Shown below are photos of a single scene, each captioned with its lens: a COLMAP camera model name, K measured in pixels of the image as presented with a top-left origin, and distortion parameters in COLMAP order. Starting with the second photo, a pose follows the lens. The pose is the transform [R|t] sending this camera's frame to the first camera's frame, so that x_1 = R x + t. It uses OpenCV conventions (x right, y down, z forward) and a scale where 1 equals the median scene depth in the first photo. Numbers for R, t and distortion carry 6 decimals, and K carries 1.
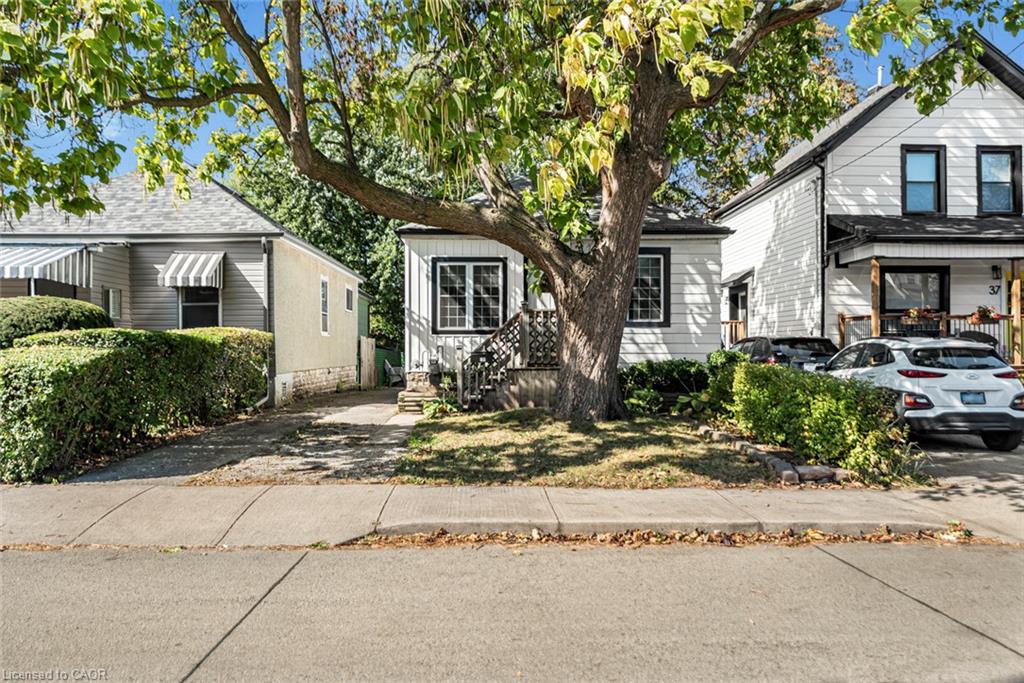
lens RADIAL K [[813.3, 0, 511.2], [0, 813.3, 342.9], [0, 0, 1]] dist [-0.045494, 0.000566]
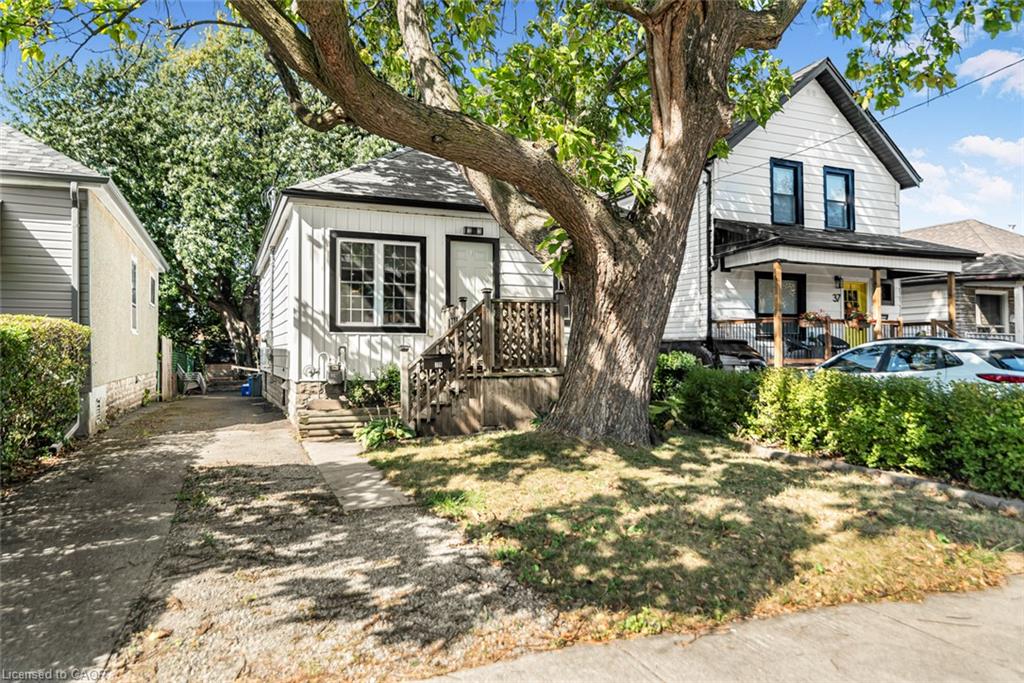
lens RADIAL K [[672.8, 0, 514.8], [0, 672.8, 342.2], [0, 0, 1]] dist [-0.027567, 0.002704]
pose [[0.920032, 0.005019, 0.391812, -0.183932], [-0.002565, 0.999974, -0.006786, 0.003166], [-0.391836, 0.005238, 0.920020, 0.353888]]
